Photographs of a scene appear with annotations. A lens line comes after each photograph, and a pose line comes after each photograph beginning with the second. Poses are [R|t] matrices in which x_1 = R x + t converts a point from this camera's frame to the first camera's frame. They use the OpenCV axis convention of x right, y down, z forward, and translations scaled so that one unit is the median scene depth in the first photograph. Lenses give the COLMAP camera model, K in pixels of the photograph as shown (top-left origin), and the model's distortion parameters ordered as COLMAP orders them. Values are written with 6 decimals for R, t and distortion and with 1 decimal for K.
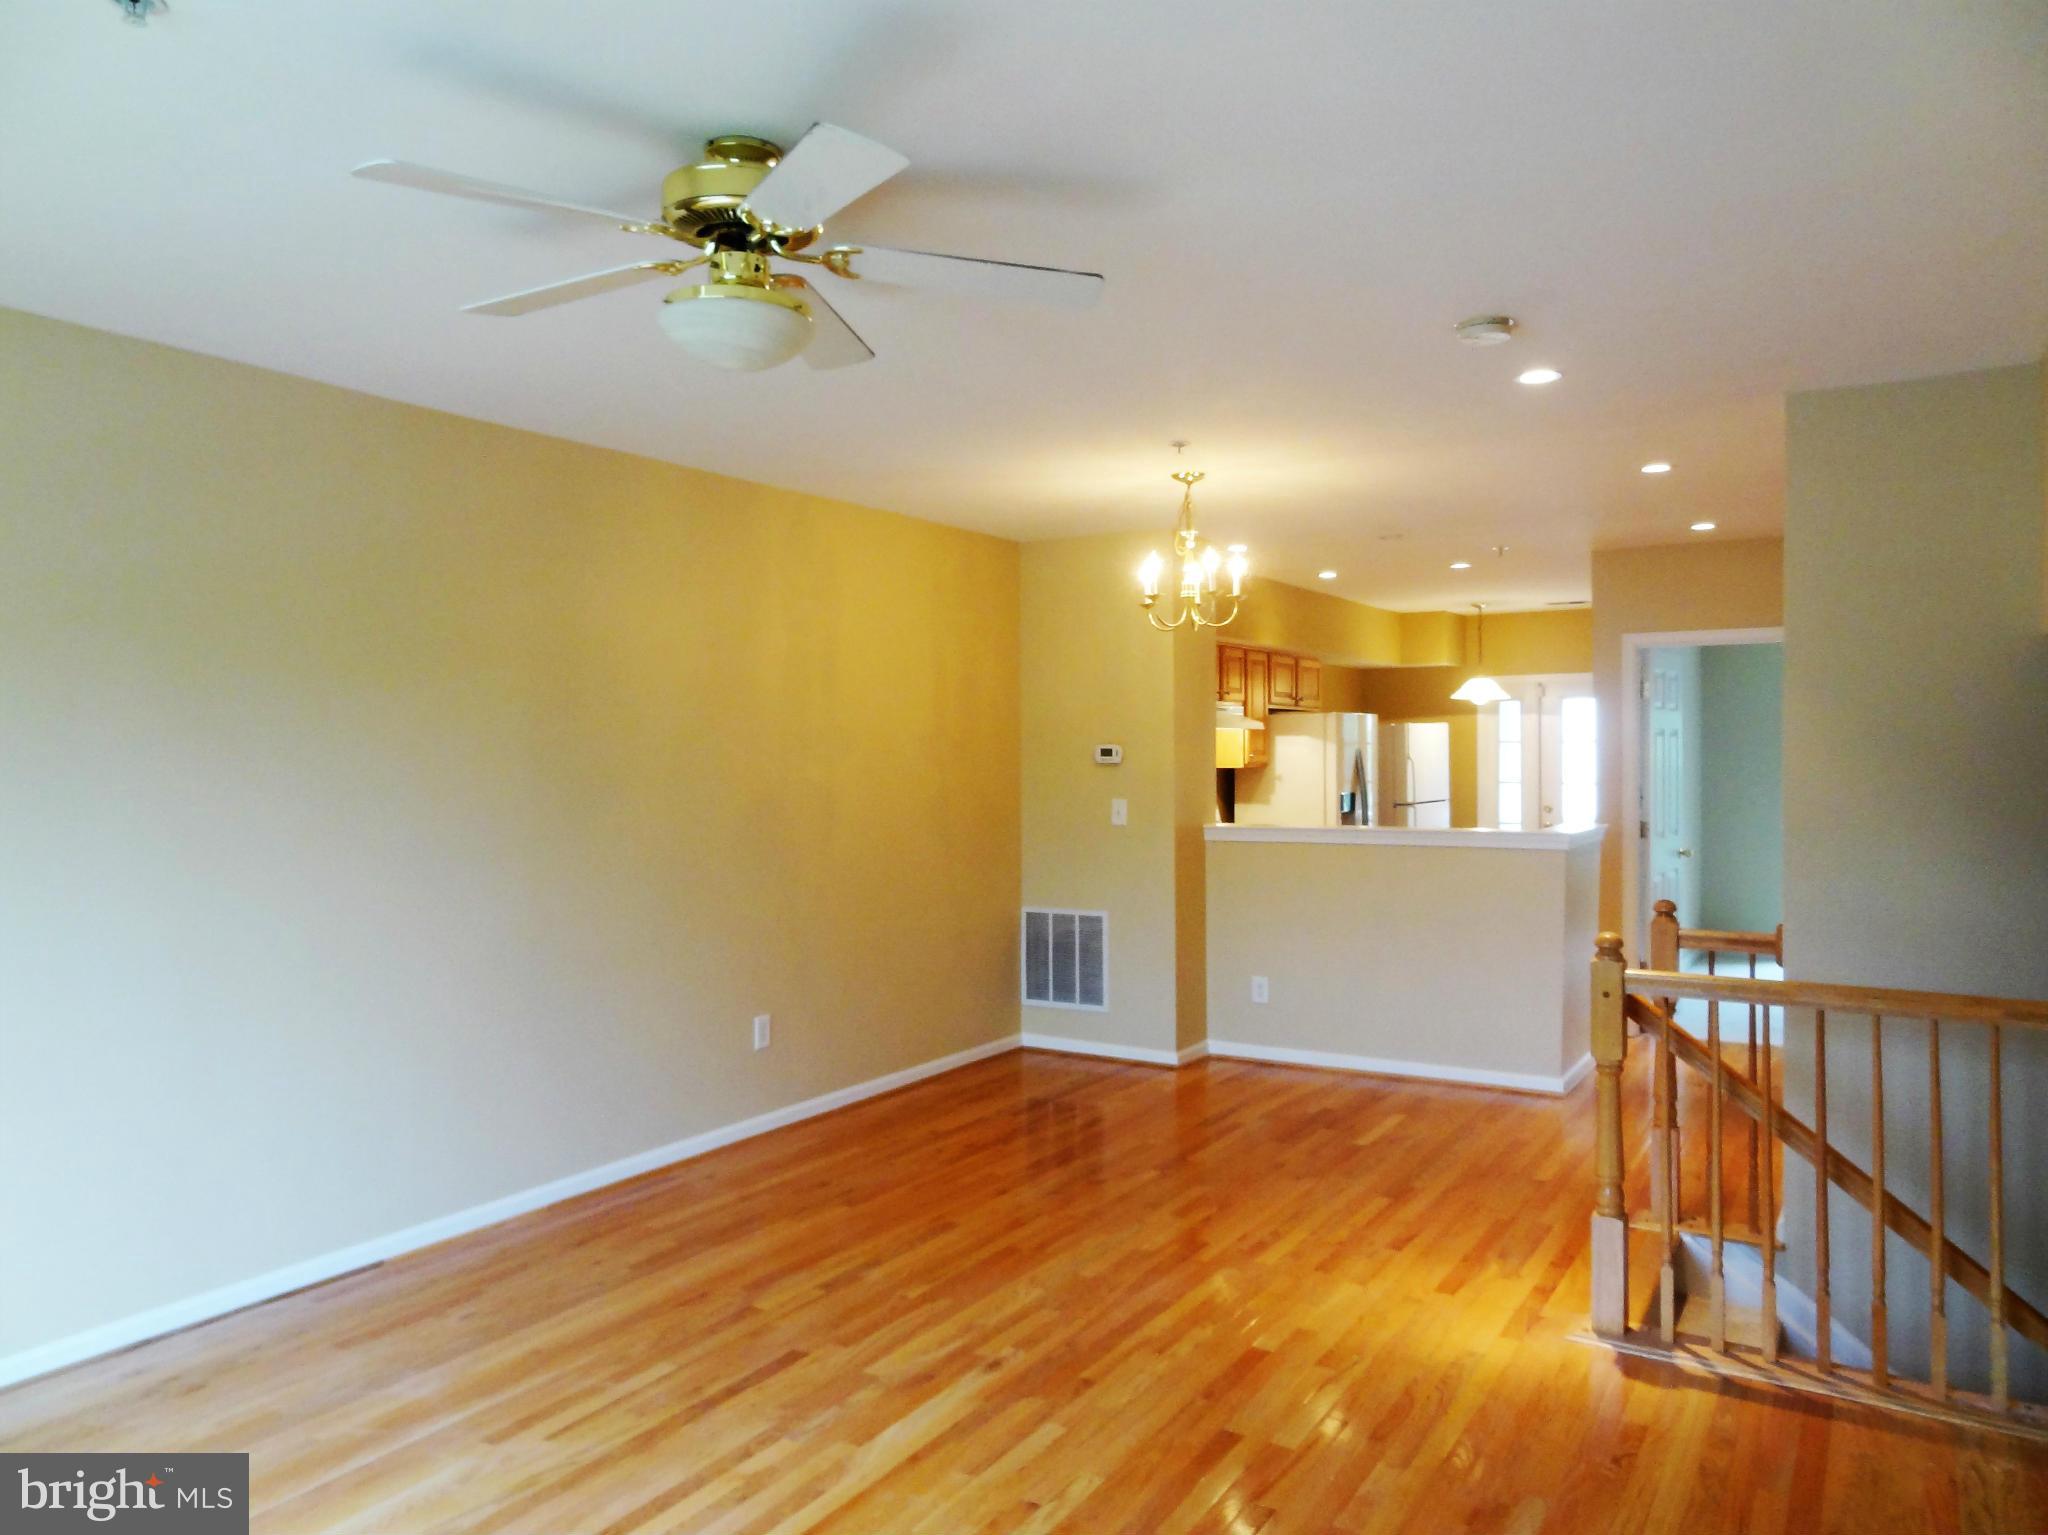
lens RADIAL K [[1448.7, 0, 1026.8], [0, 1448.7, 772.2], [0, 0, 1]] dist [0.013374, 0.002503]
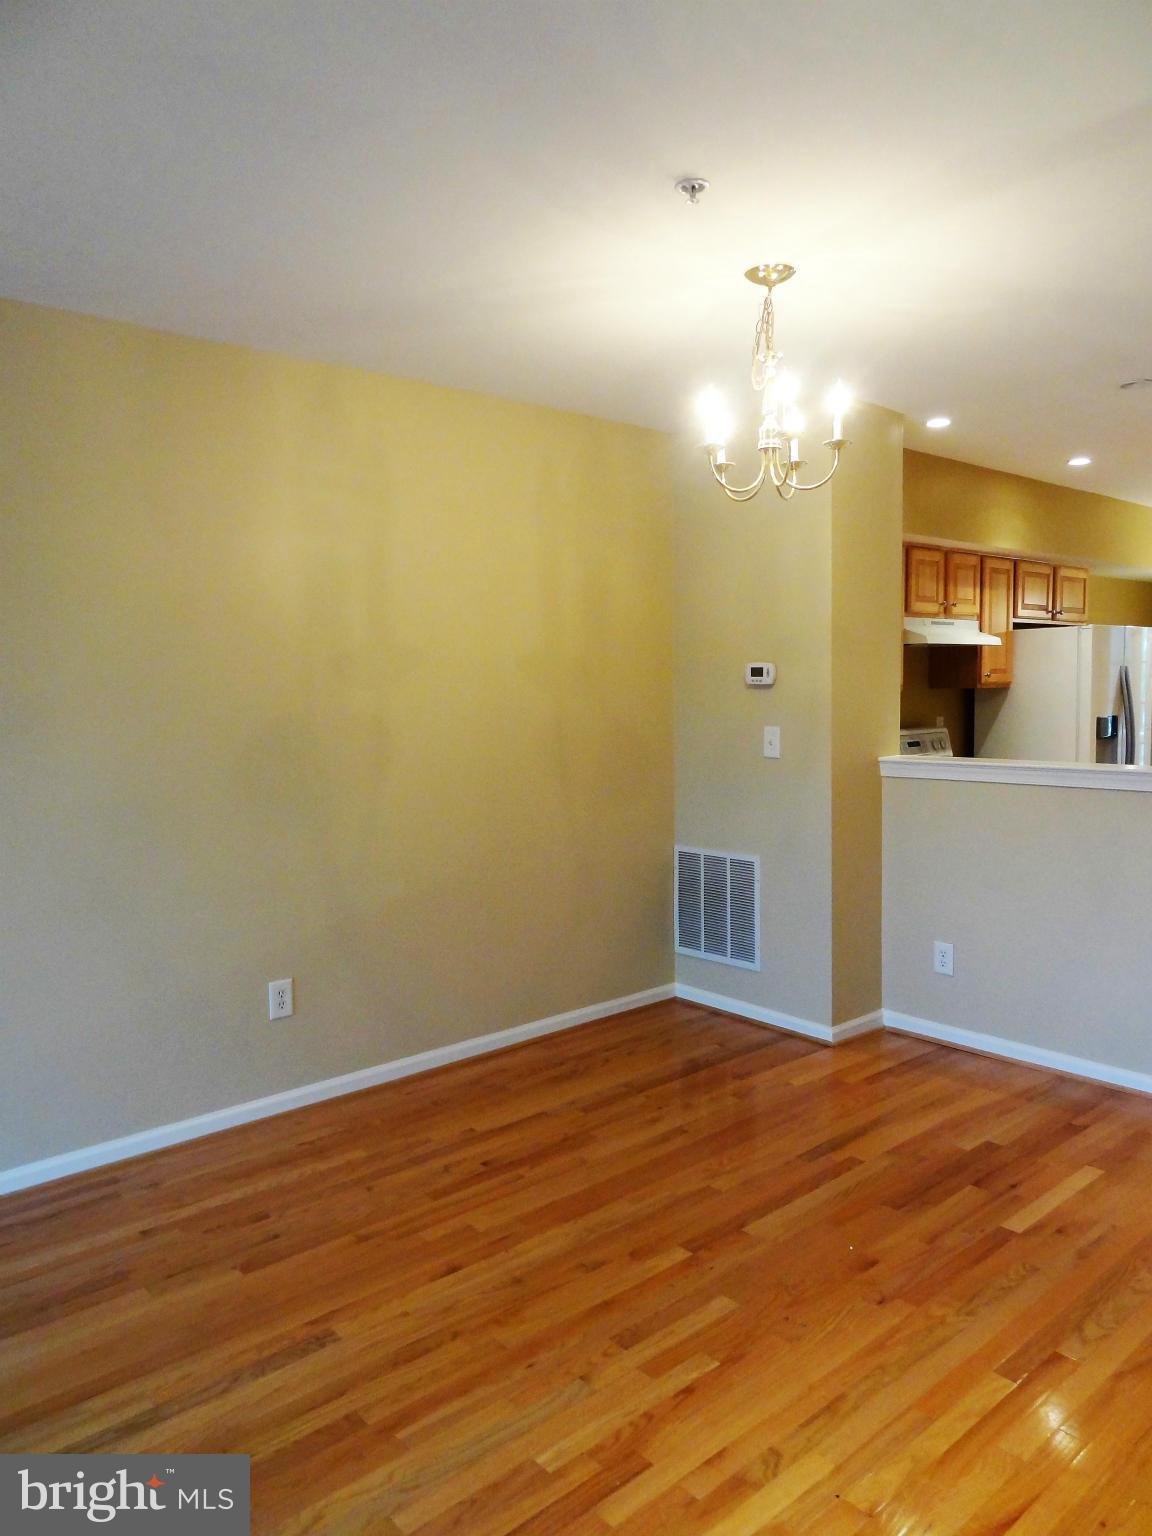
lens RADIAL K [[1086.5, 0, 576.0], [0, 1086.5, 768.0], [0, 0, 1]] dist [0.013374, 0.002503]
pose [[0.956107, 0.012800, -0.292738, 0.143580], [0.006732, 0.997822, 0.065620, 0.000110], [0.292940, -0.064710, 0.953938, 0.361175]]
